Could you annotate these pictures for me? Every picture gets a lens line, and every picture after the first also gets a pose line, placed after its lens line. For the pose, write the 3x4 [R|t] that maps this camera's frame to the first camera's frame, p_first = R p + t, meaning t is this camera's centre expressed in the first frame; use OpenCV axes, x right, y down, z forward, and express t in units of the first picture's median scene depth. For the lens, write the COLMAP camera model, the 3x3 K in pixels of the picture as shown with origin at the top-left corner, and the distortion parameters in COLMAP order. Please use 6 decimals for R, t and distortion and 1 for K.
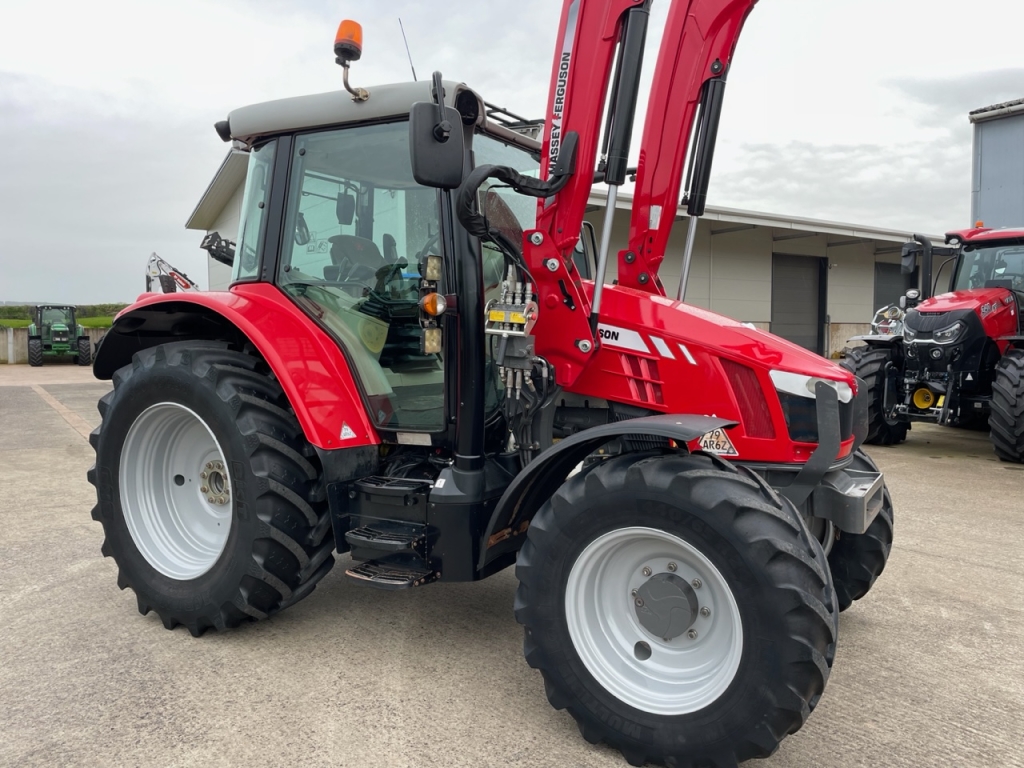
lens RADIAL K [[773.3, 0, 523.5], [0, 773.3, 385.9], [0, 0, 1]] dist [0.099323, -0.127997]
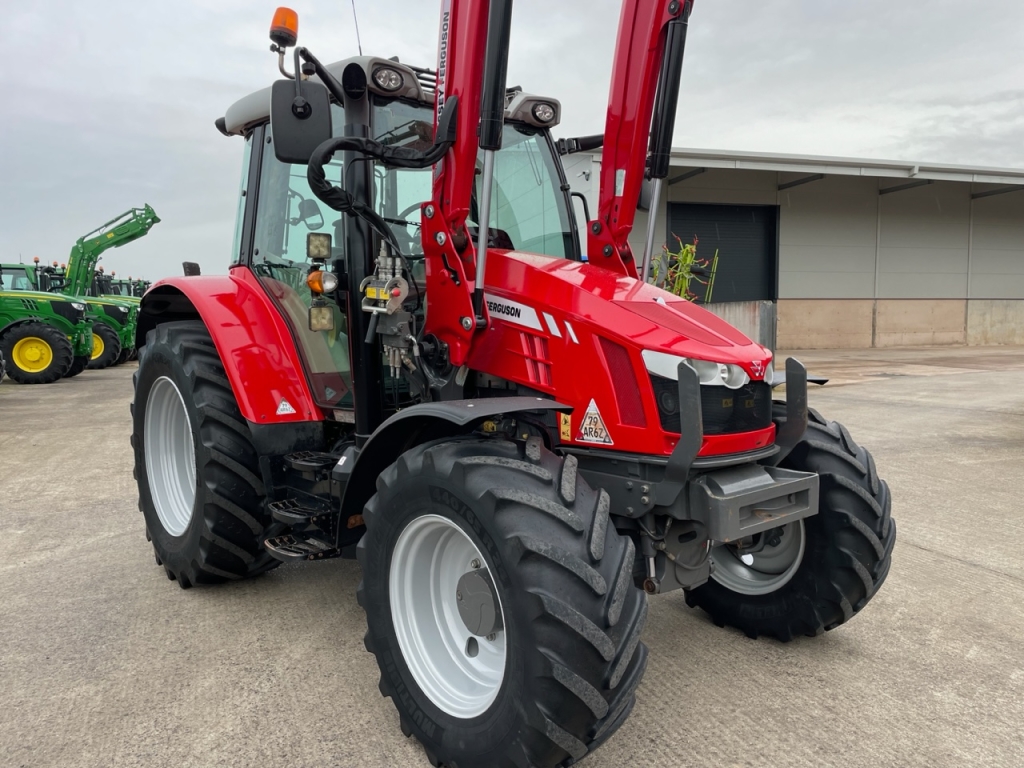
lens RADIAL K [[773.3, 0, 523.5], [0, 773.3, 385.9], [0, 0, 1]] dist [0.099323, -0.127997]
pose [[0.949570, 0.019652, -0.312939, 0.433094], [-0.013143, 0.999651, 0.022896, 0.002348], [0.313280, -0.017628, 0.949497, 0.116968]]
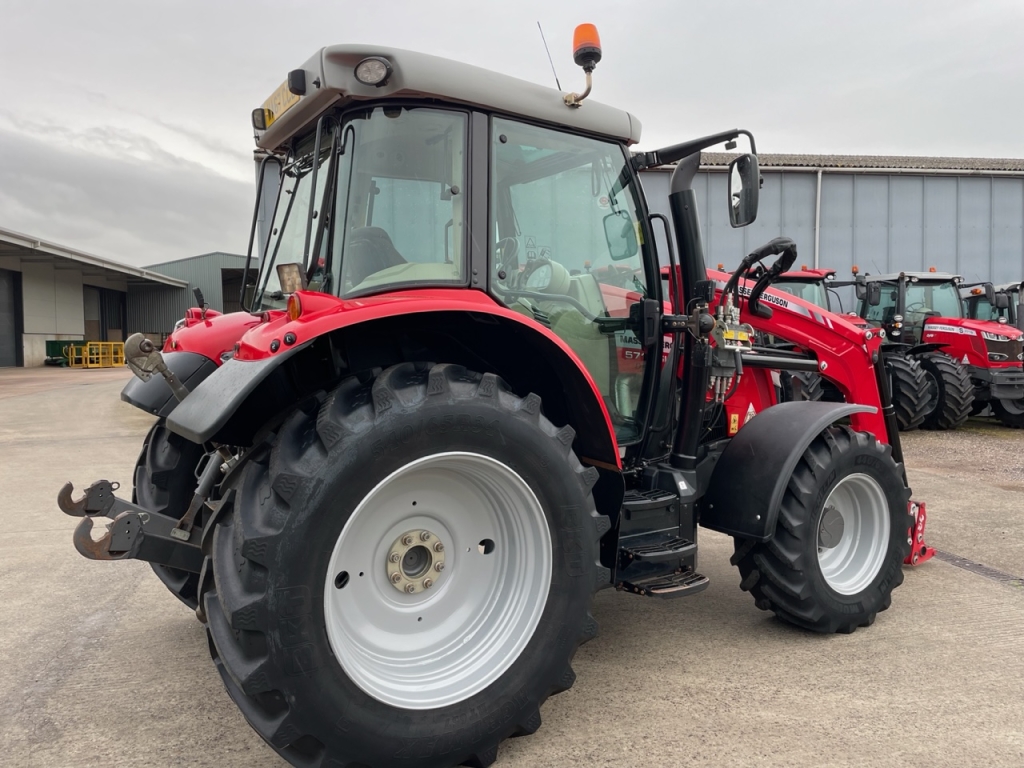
lens RADIAL K [[773.1, 0, 522.6], [0, 773.1, 378.4], [0, 0, 1]] dist [0.095568, -0.128057]
pose [[0.432756, -0.047158, 0.900277, -1.197595], [0.069171, 0.997424, 0.018997, -0.063181], [-0.898854, 0.054052, 0.434903, 0.722267]]
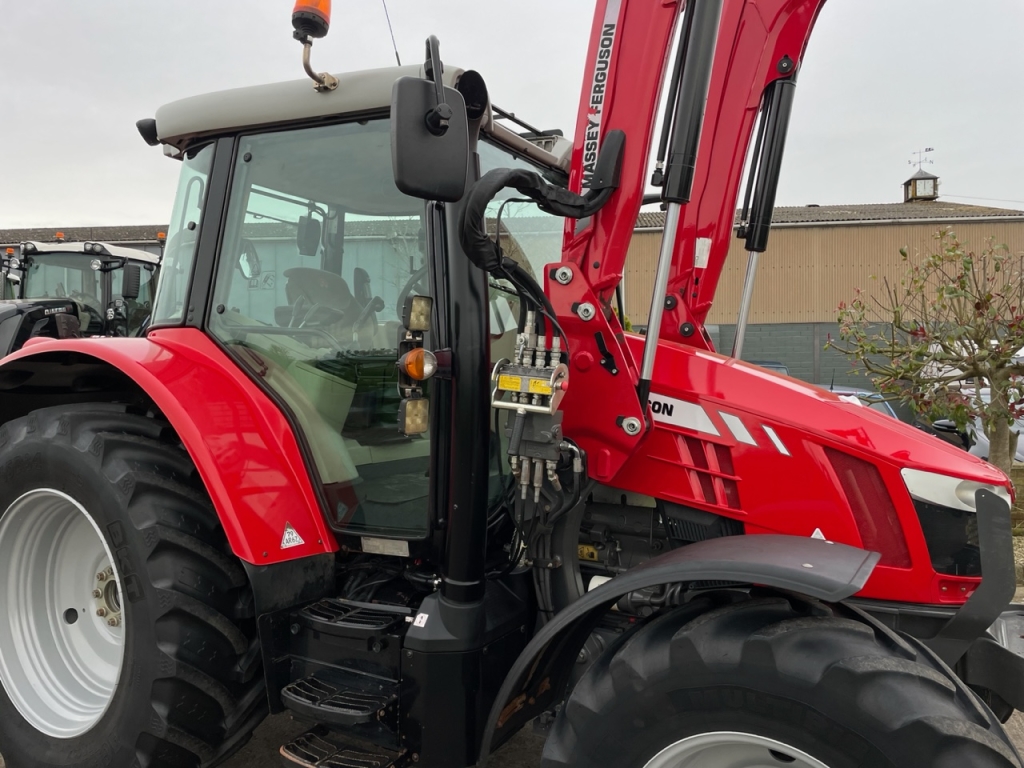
lens RADIAL K [[777.0, 0, 517.0], [0, 777.0, 371.9], [0, 0, 1]] dist [0.096659, -0.127490]
pose [[0.999601, 0.016249, 0.023086, -0.041442], [-0.014607, 0.997468, -0.069598, -0.048597], [-0.024158, 0.069233, 0.997308, 0.283257]]
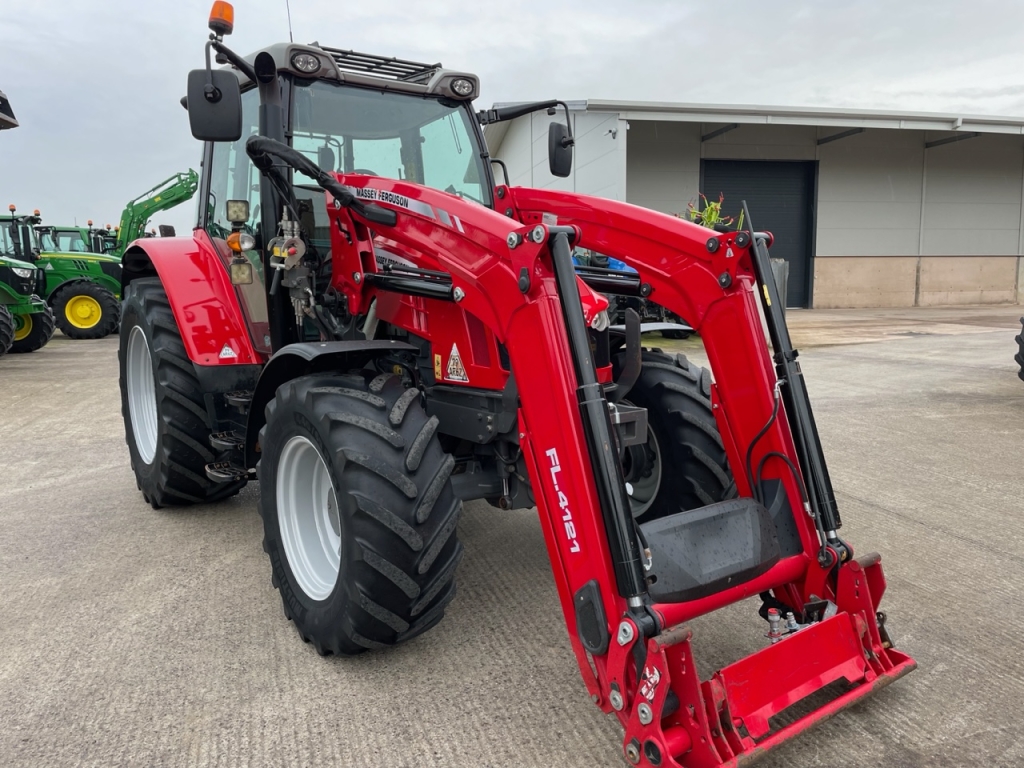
lens RADIAL K [[777.0, 0, 517.0], [0, 777.0, 371.9], [0, 0, 1]] dist [0.096659, -0.127490]
pose [[0.921434, 0.036774, -0.386790, 0.703436], [-0.016037, 0.998262, 0.056704, 0.014711], [0.388203, -0.046046, 0.920423, 0.061876]]
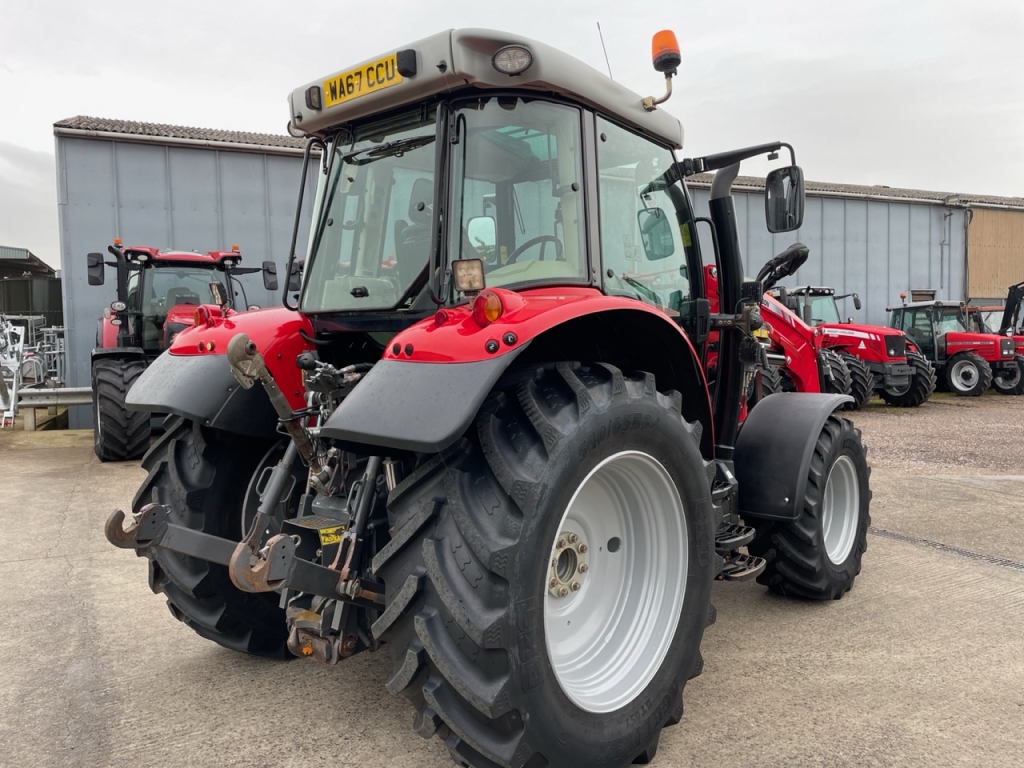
lens RADIAL K [[769.9, 0, 525.1], [0, 769.9, 381.4], [0, 0, 1]] dist [0.094845, -0.122589]
pose [[0.165307, -0.058944, 0.984479, -1.307217], [0.080808, 0.995666, 0.046045, -0.093527], [-0.982926, 0.071943, 0.169354, 1.102313]]
